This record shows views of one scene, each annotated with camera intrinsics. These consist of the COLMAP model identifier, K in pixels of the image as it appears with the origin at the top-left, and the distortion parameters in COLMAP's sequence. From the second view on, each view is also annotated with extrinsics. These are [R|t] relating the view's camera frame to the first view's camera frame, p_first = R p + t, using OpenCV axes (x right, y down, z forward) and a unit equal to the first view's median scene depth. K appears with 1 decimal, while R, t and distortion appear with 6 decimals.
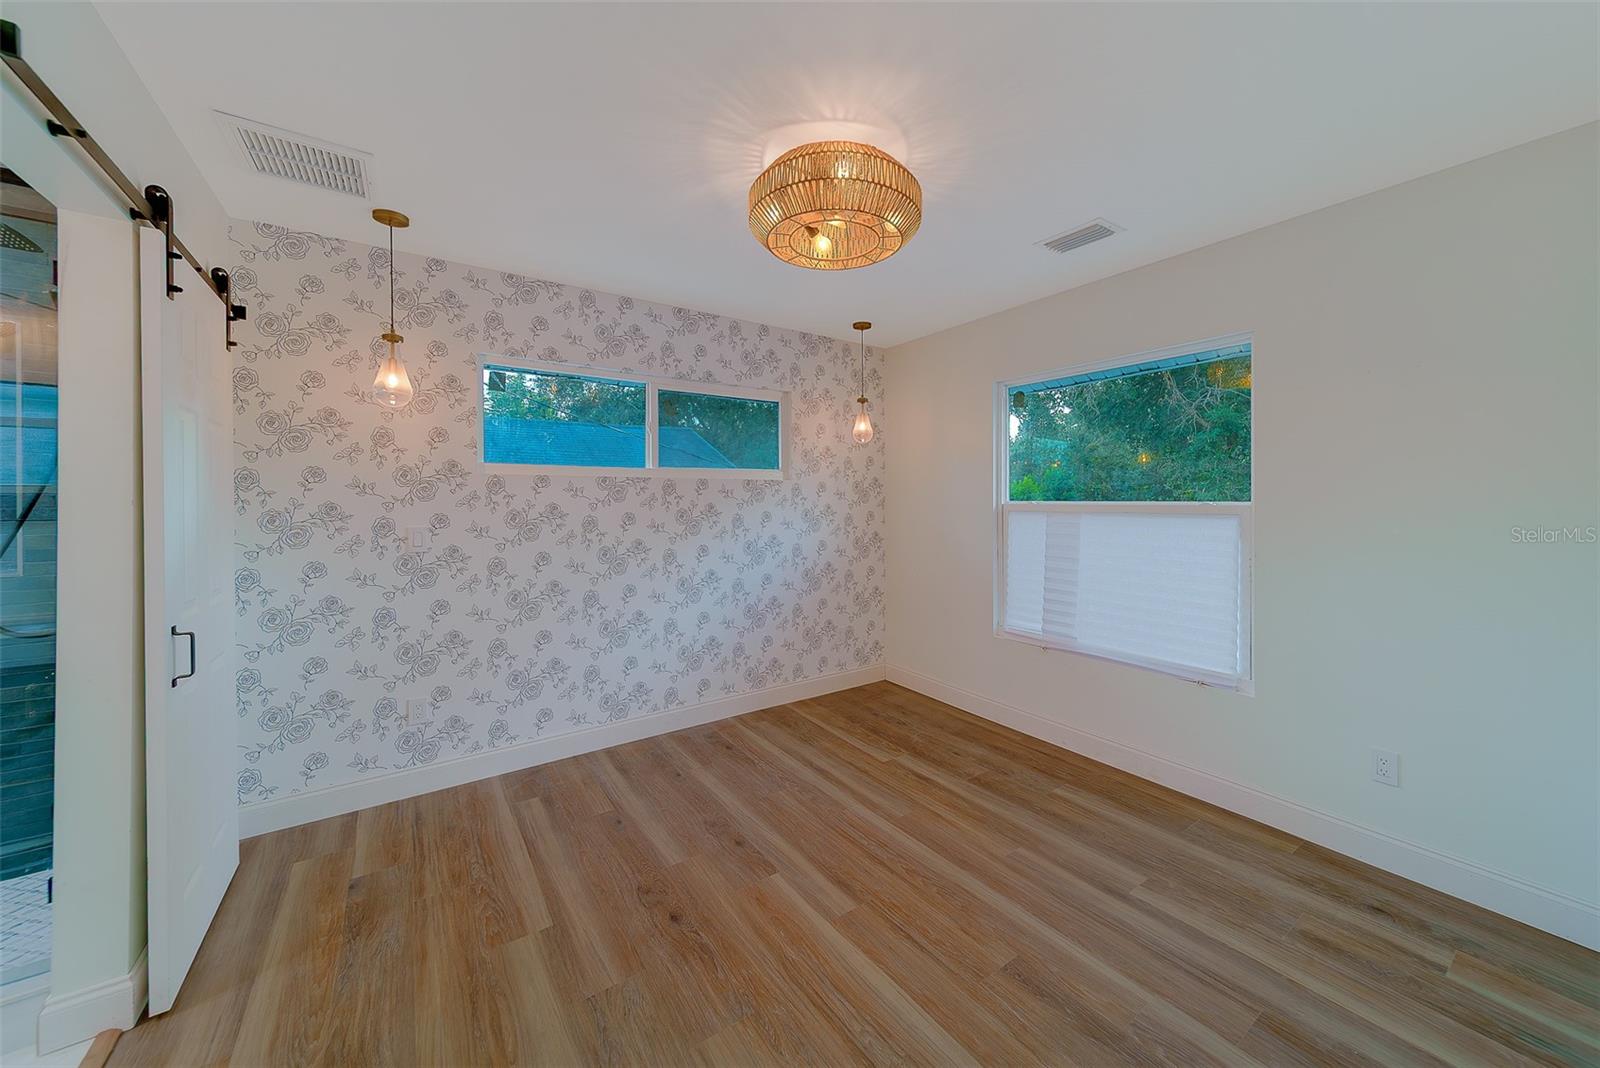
lens RADIAL K [[581.1, 0, 830.8], [0, 581.1, 506.7], [0, 0, 1]] dist [0.004545, -0.000234]
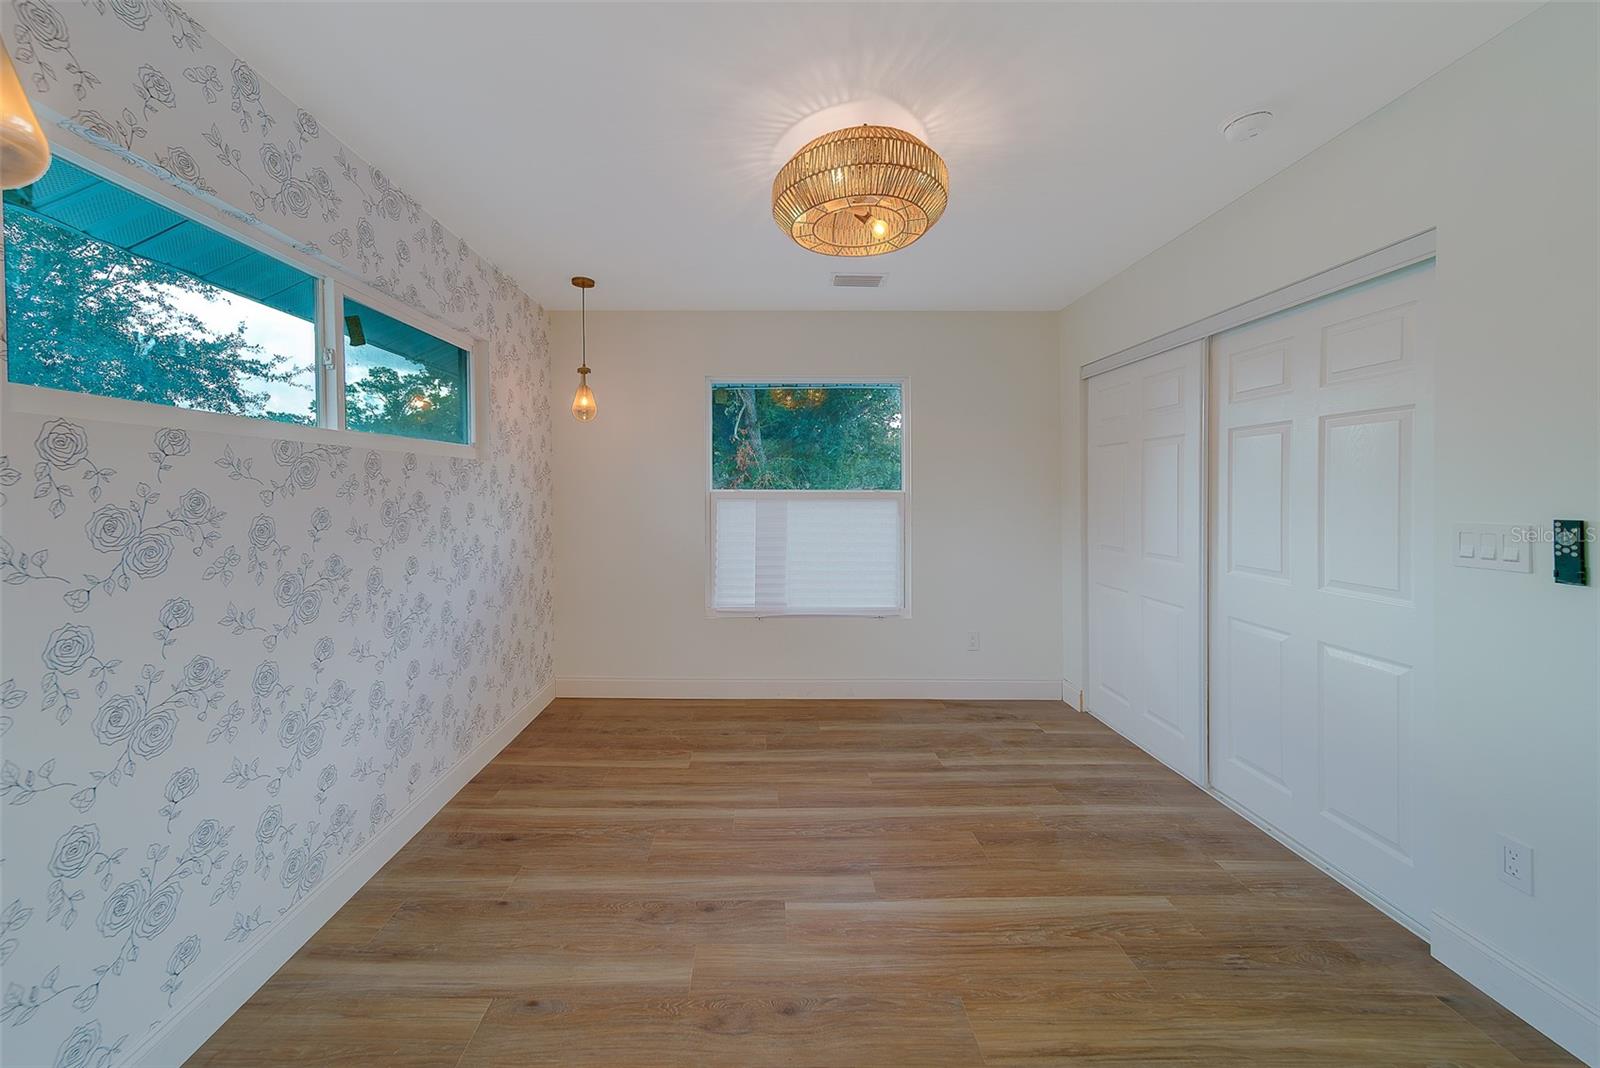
lens RADIAL K [[581.1, 0, 747.0], [0, 581.1, 500.4], [0, 0, 1]] dist [0.004545, -0.000234]
pose [[0.582558, -0.012811, 0.812688, -0.594818], [0.007526, 0.999918, 0.010368, 0.000254], [-0.812755, 0.000077, 0.582606, 0.369008]]
